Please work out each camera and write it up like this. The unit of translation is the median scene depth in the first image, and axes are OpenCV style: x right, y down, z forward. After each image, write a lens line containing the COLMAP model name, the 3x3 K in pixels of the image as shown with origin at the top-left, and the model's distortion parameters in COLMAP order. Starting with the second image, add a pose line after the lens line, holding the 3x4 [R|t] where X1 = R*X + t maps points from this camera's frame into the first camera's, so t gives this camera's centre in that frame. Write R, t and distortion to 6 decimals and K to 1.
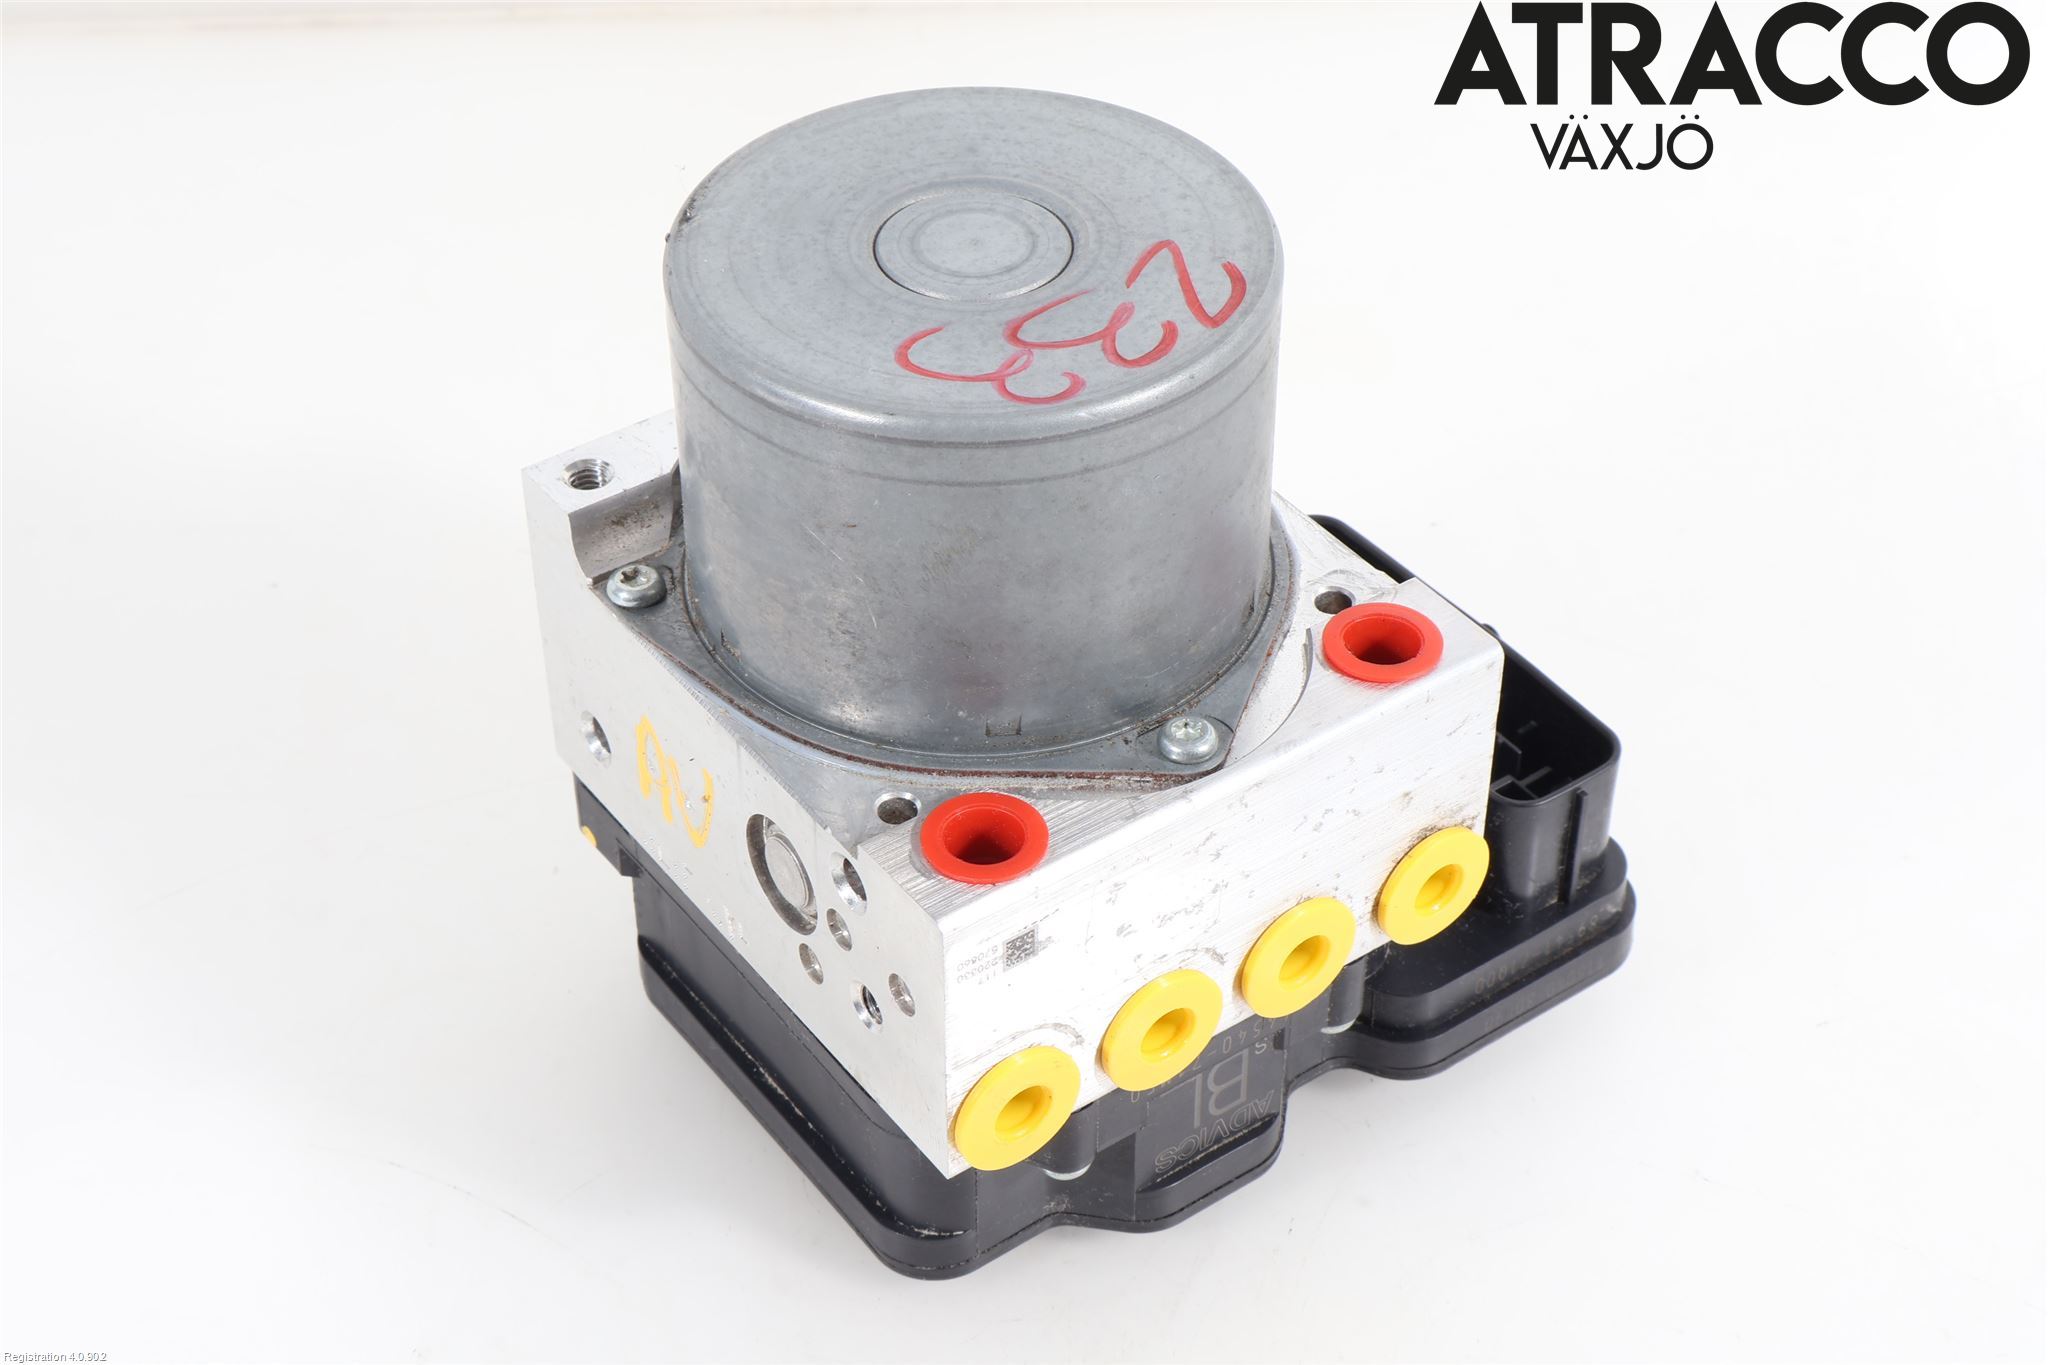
lens RADIAL K [[3353.2, 0, 1025.4], [0, 3353.2, 677.0], [0, 0, 1]] dist [0.012886, 0.000000]
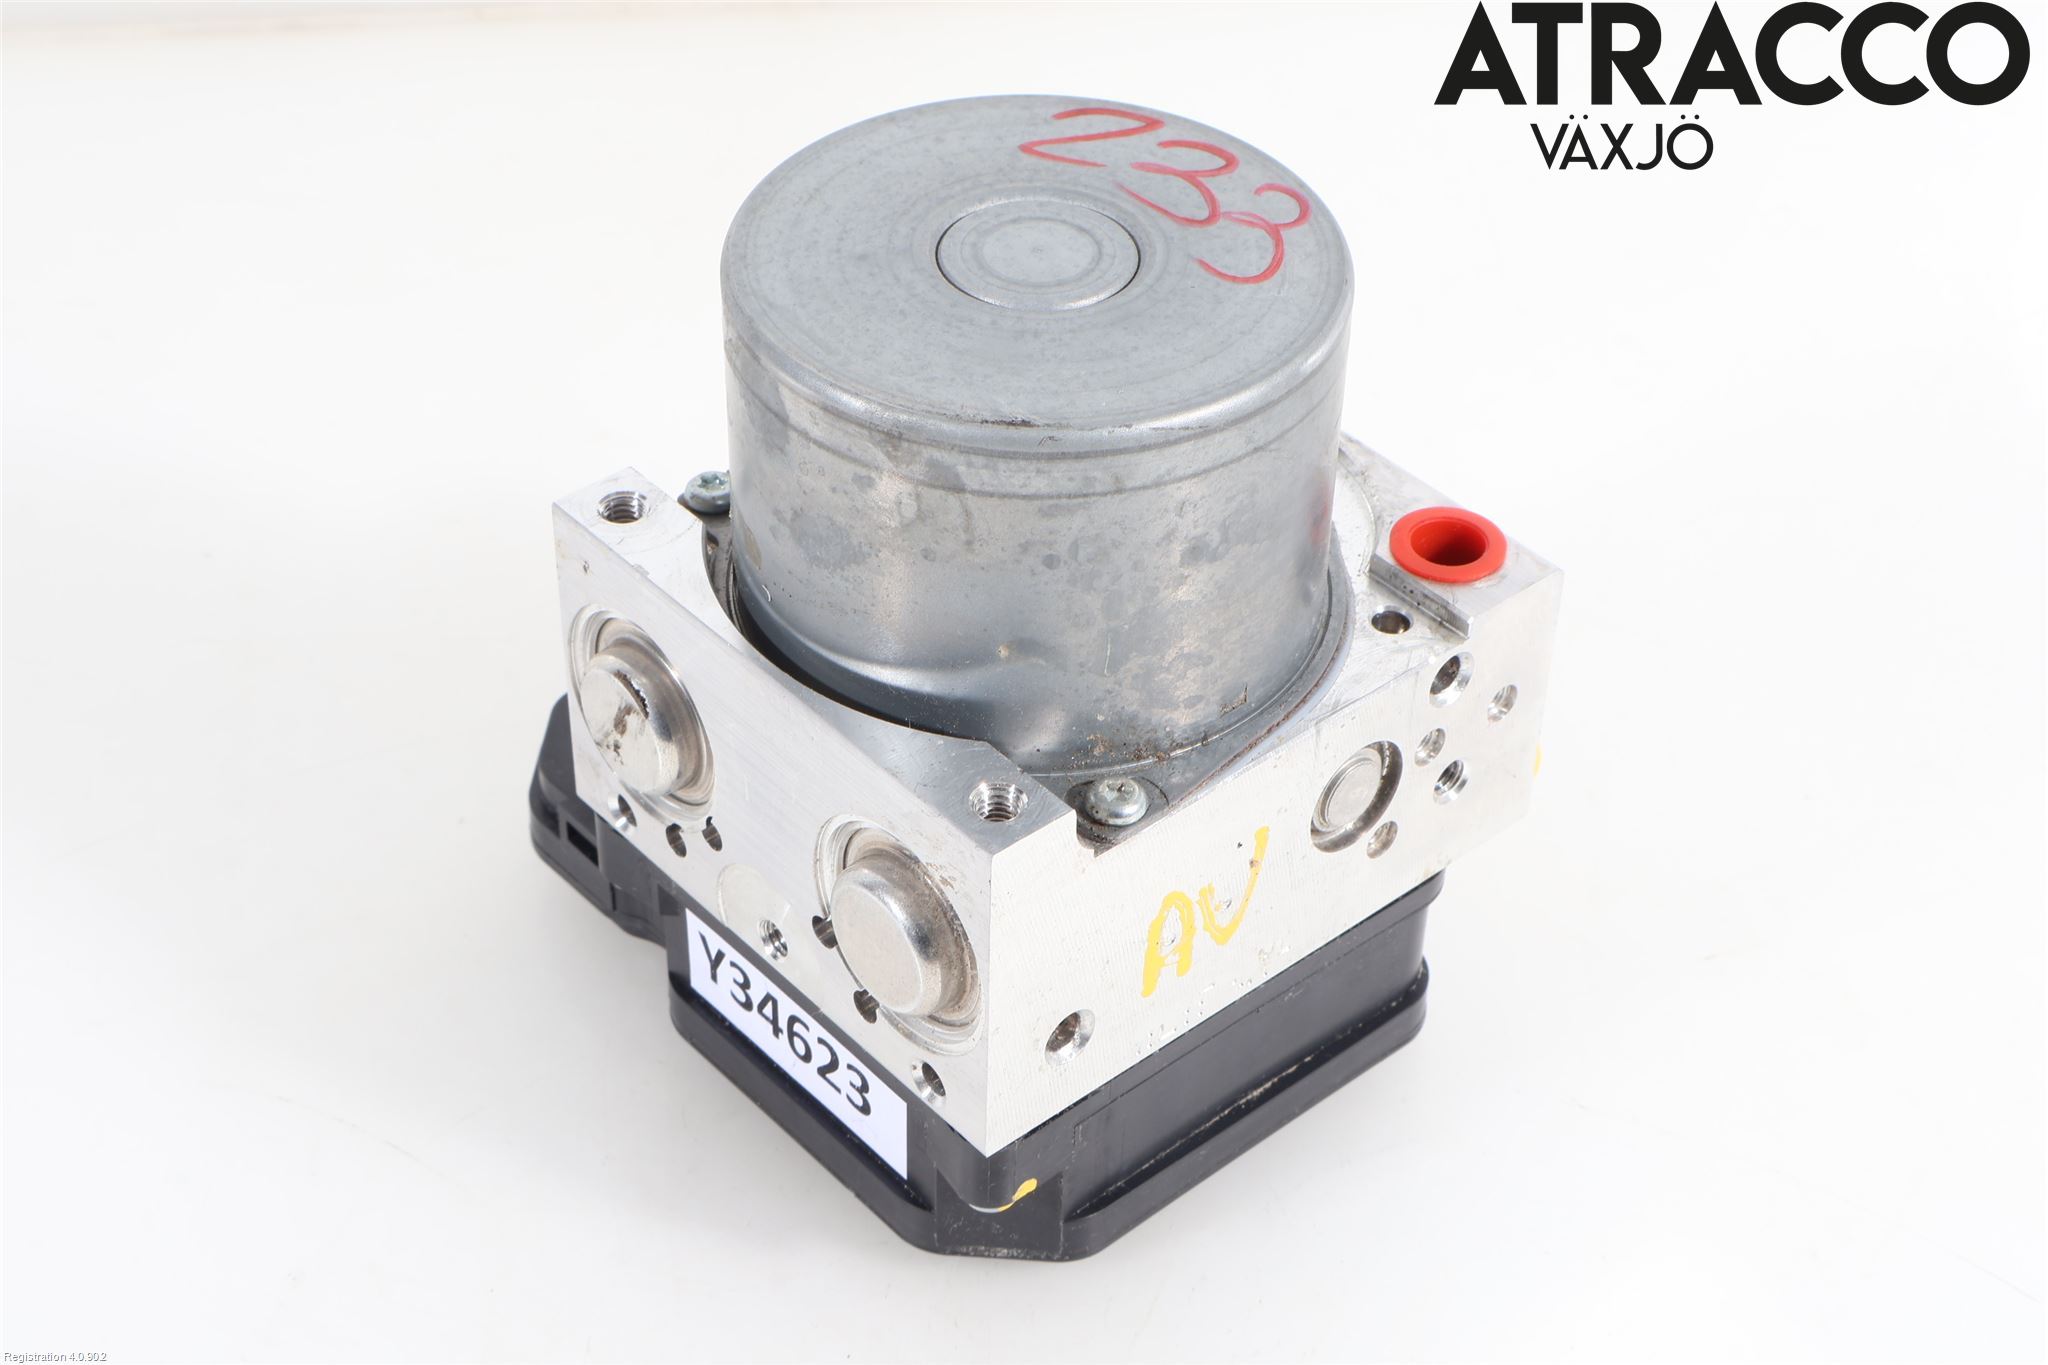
lens RADIAL K [[3353.2, 0, 1018.3], [0, 3353.2, 684.8], [0, 0, 1]] dist [0.012886, 0.000000]
pose [[-0.092825, -0.637006, 0.765249, -0.849710], [0.629148, 0.558168, 0.540945, -0.595527], [-0.771723, 0.531669, 0.348959, 0.733695]]
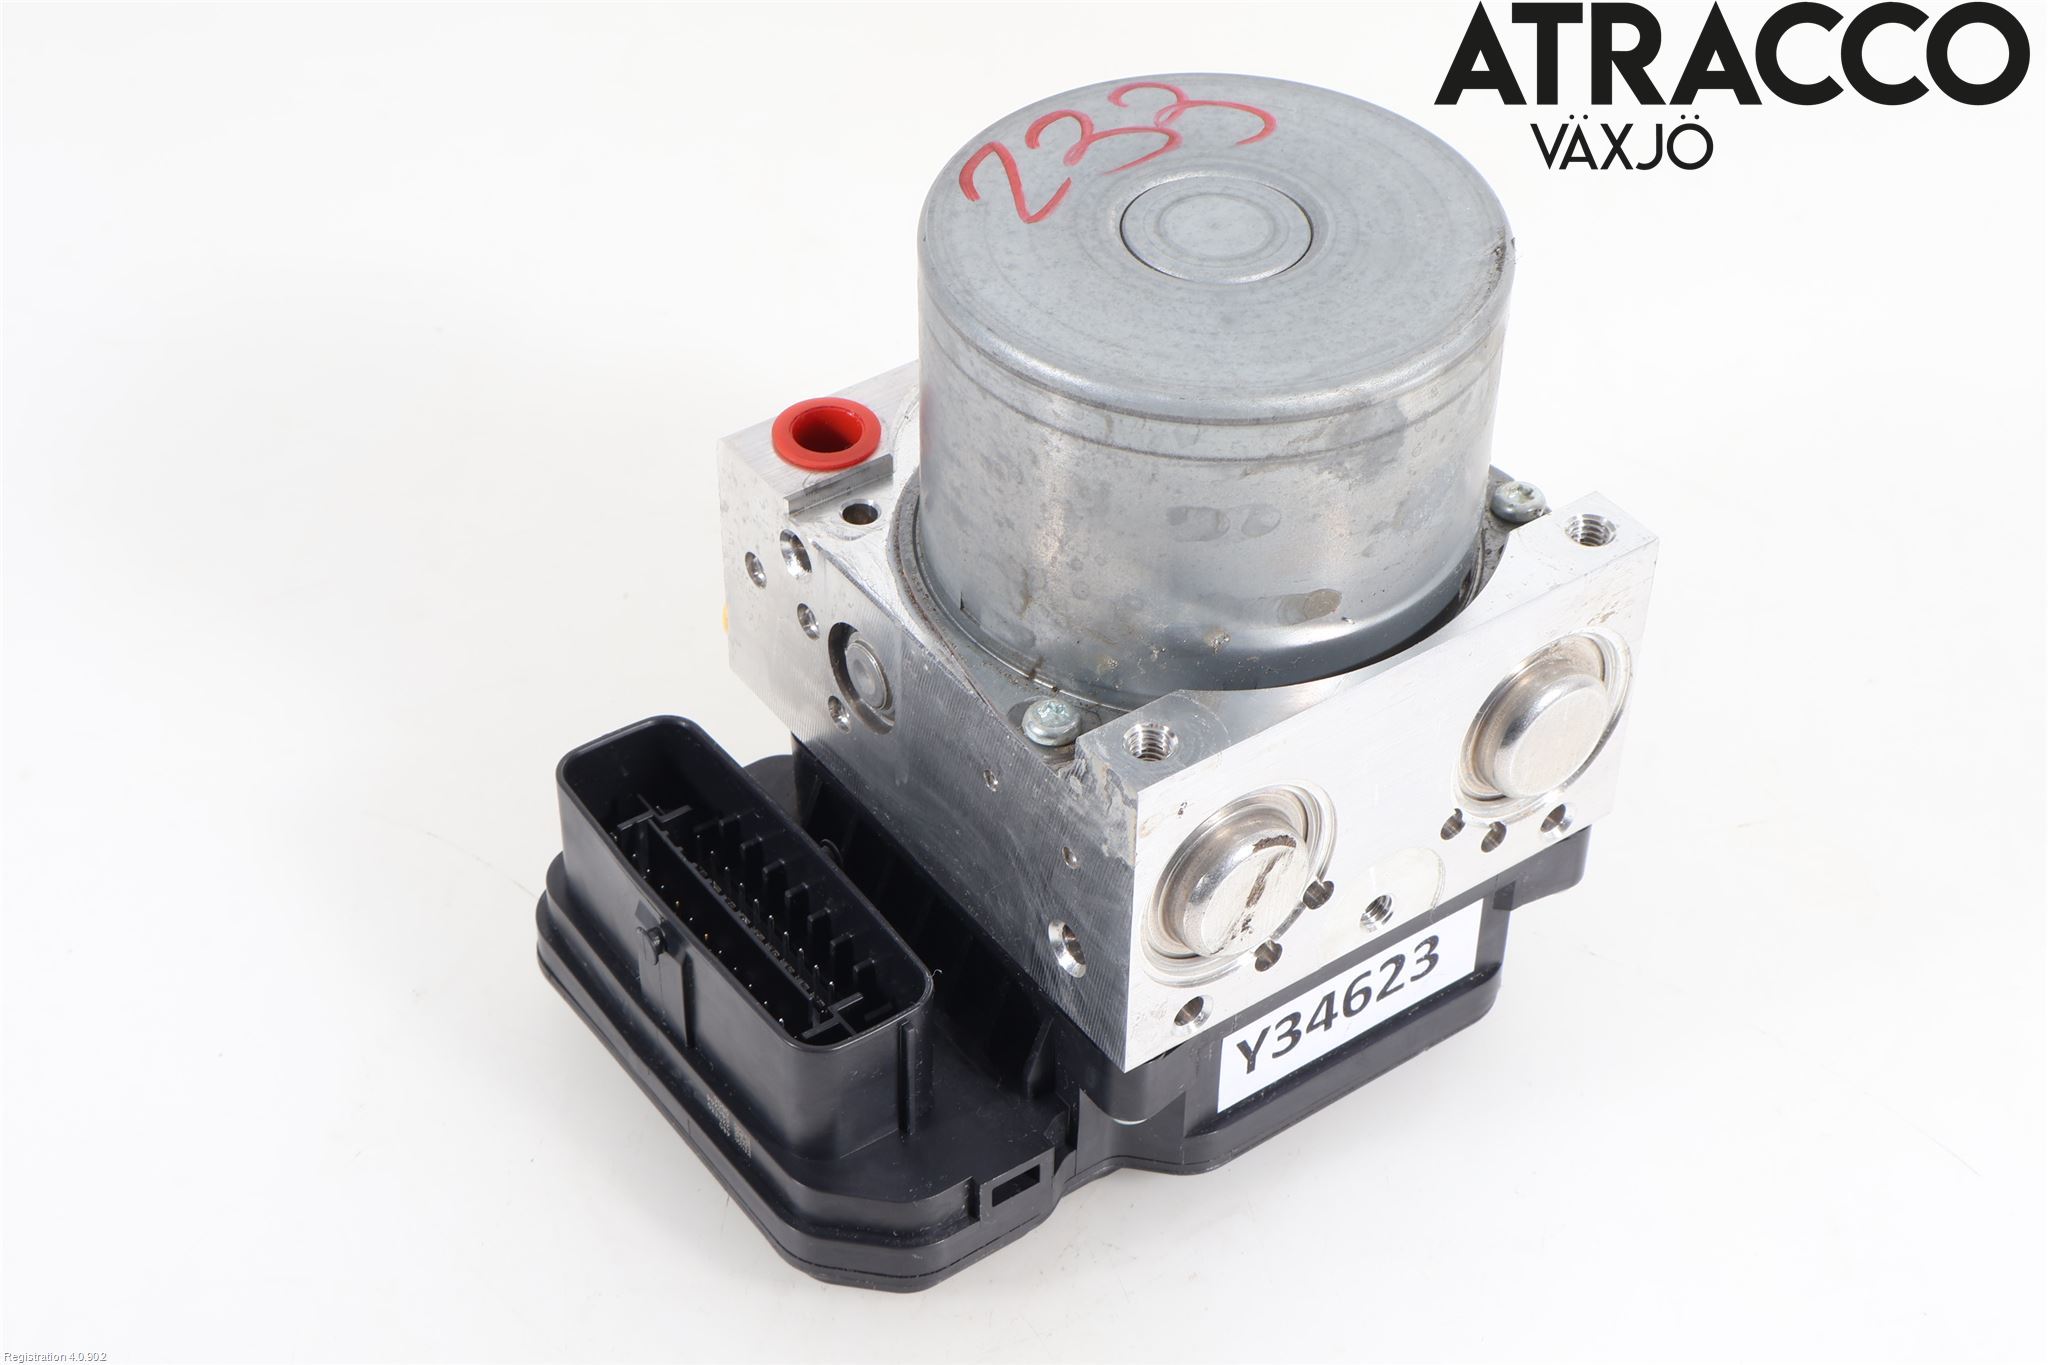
lens RADIAL K [[3353.2, 0, 1023.9], [0, 3353.2, 686.1], [0, 0, 1]] dist [0.012886, 0.000000]
pose [[-0.999953, -0.007813, -0.005661, 0.049169], [-0.006732, 0.144775, 0.989442, -1.142619], [-0.006911, 0.989434, -0.144820, 1.298691]]
